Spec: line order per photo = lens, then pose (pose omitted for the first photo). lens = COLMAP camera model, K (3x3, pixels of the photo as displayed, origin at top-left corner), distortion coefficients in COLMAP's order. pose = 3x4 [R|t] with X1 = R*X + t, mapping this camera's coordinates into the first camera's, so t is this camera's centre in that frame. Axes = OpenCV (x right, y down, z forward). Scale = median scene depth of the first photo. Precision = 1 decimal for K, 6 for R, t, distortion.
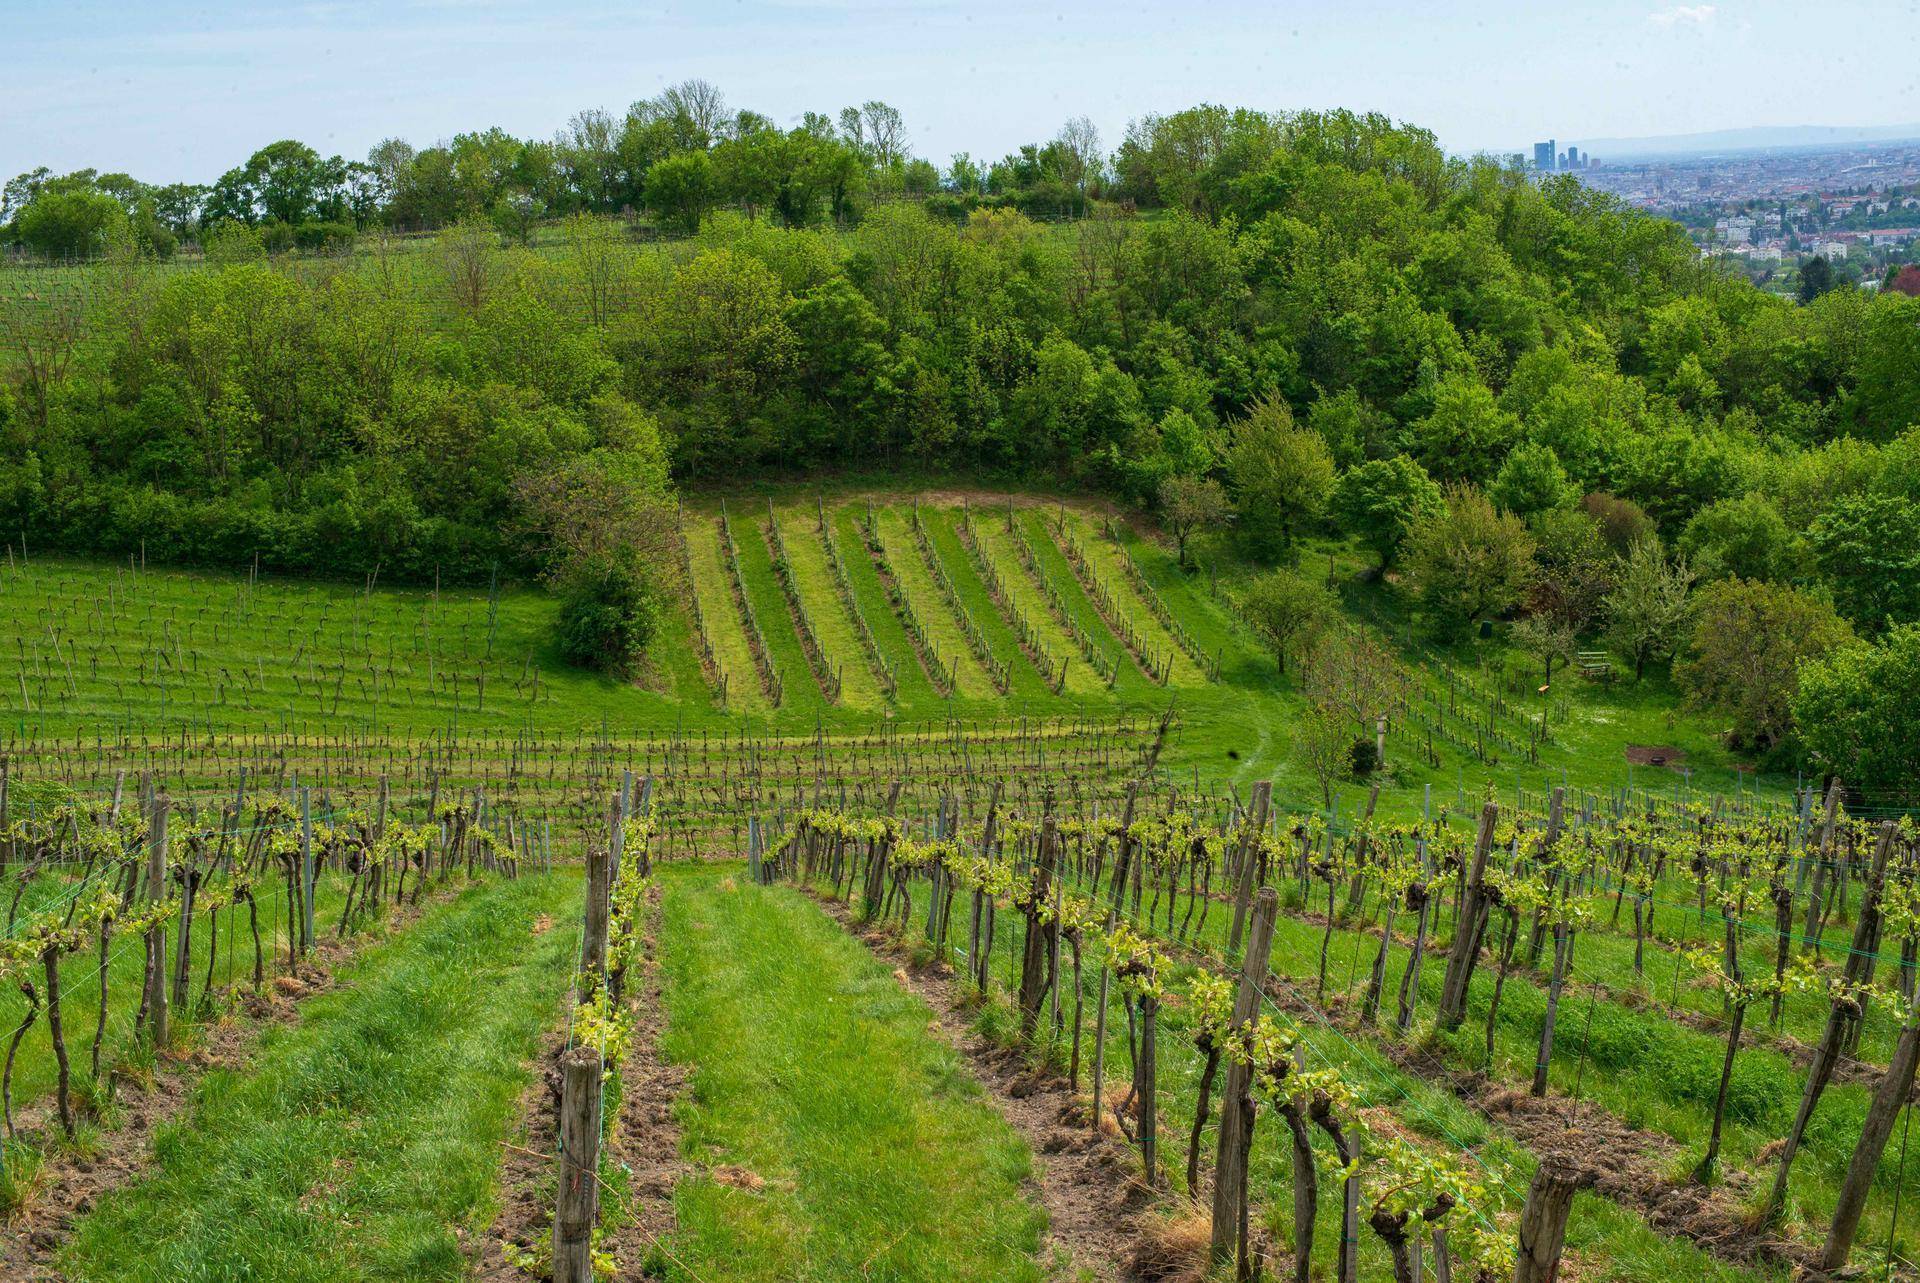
lens RADIAL K [[3755.5, 0, 960.0], [0, 3755.5, 641.5], [0, 0, 1]] dist [-0.029448, 0.300192]
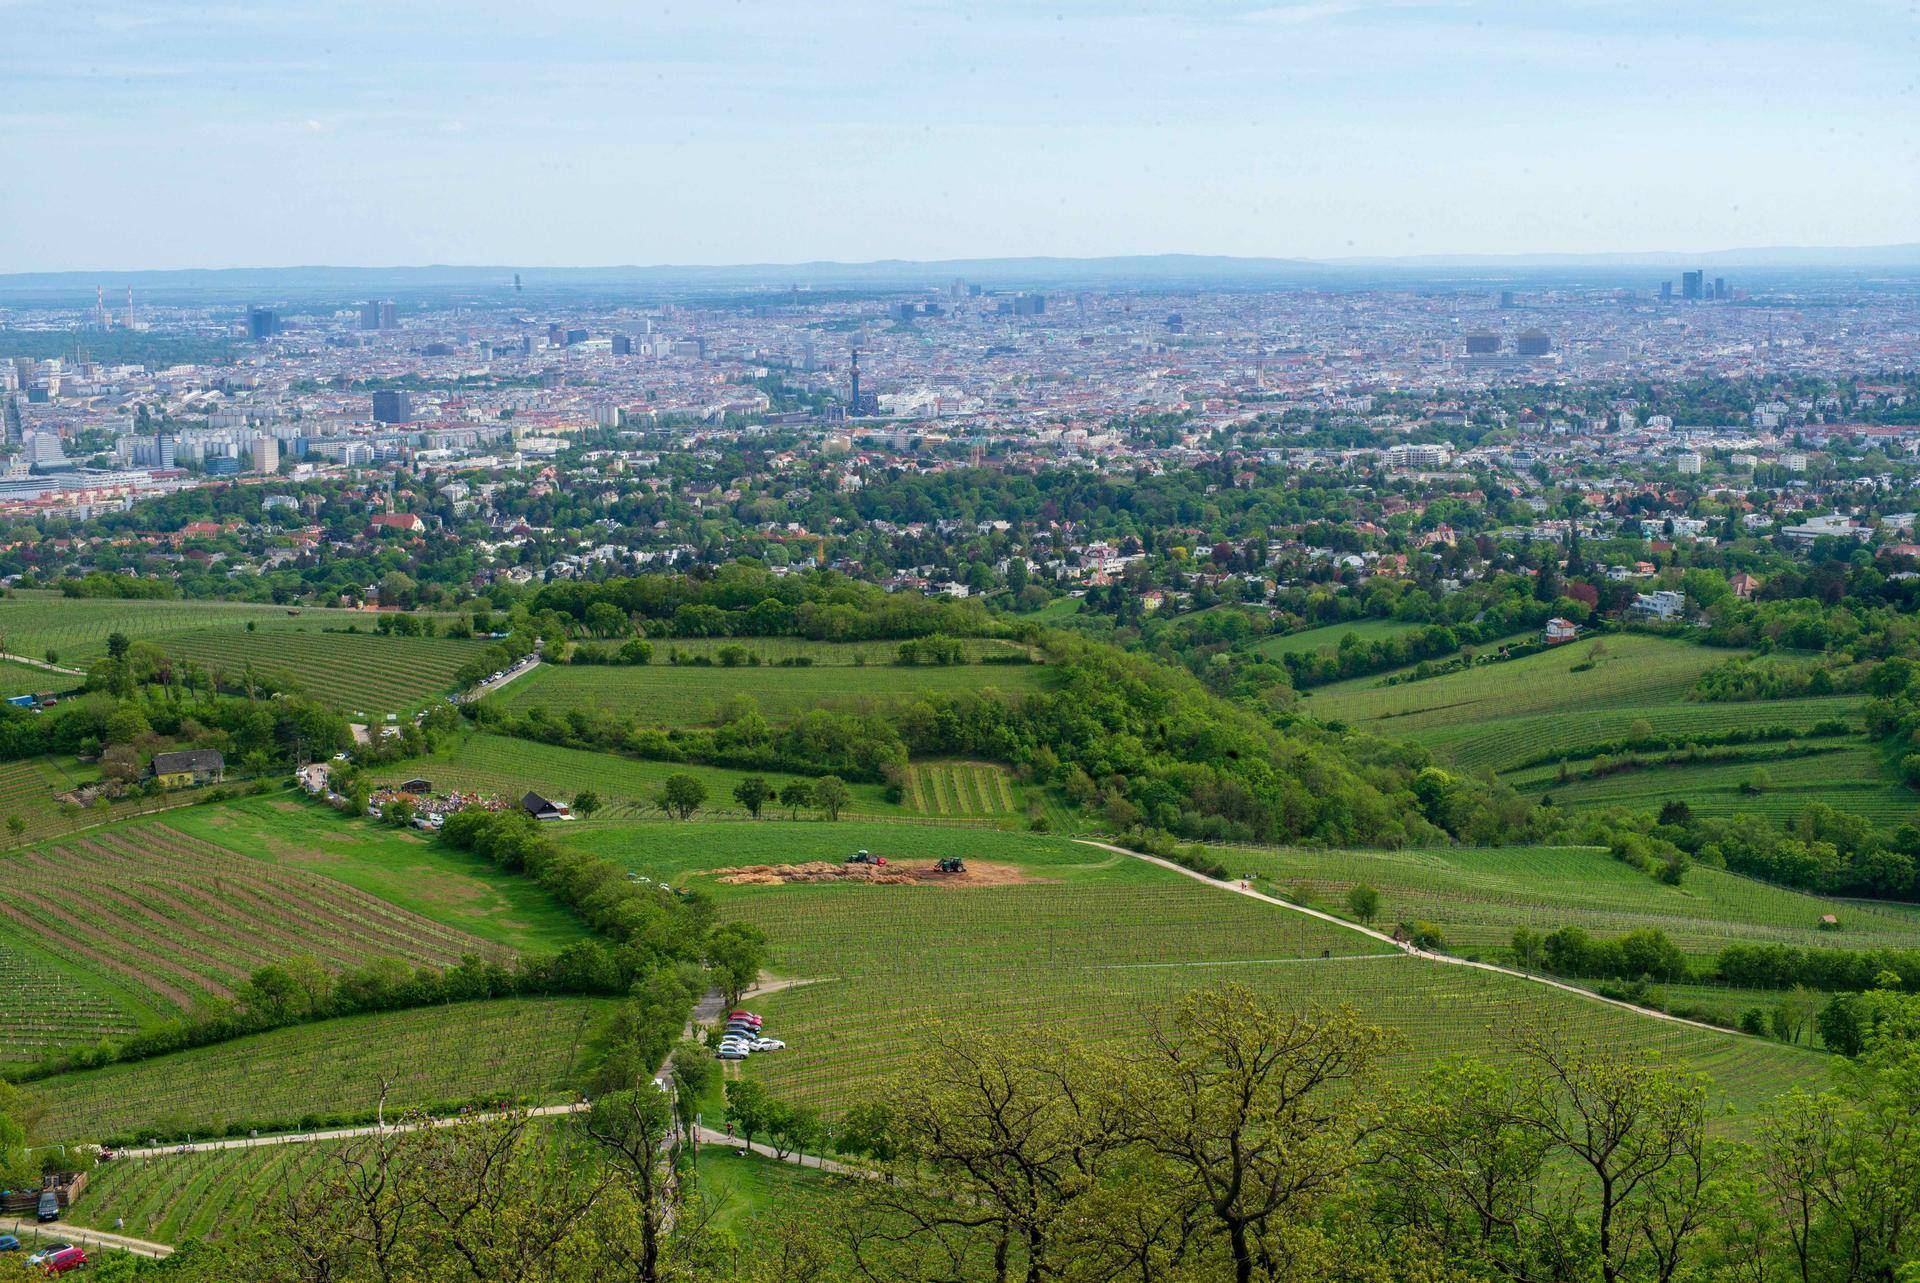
lens RADIAL K [[3755.5, 0, 960.0], [0, 3755.5, 641.5], [0, 0, 1]] dist [-0.029448, 0.300192]
pose [[0.997013, 0.063257, -0.044310, 0.172855], [-0.063873, 0.997878, -0.012633, -0.126608], [0.043417, 0.015426, 0.998938, -3.431453]]
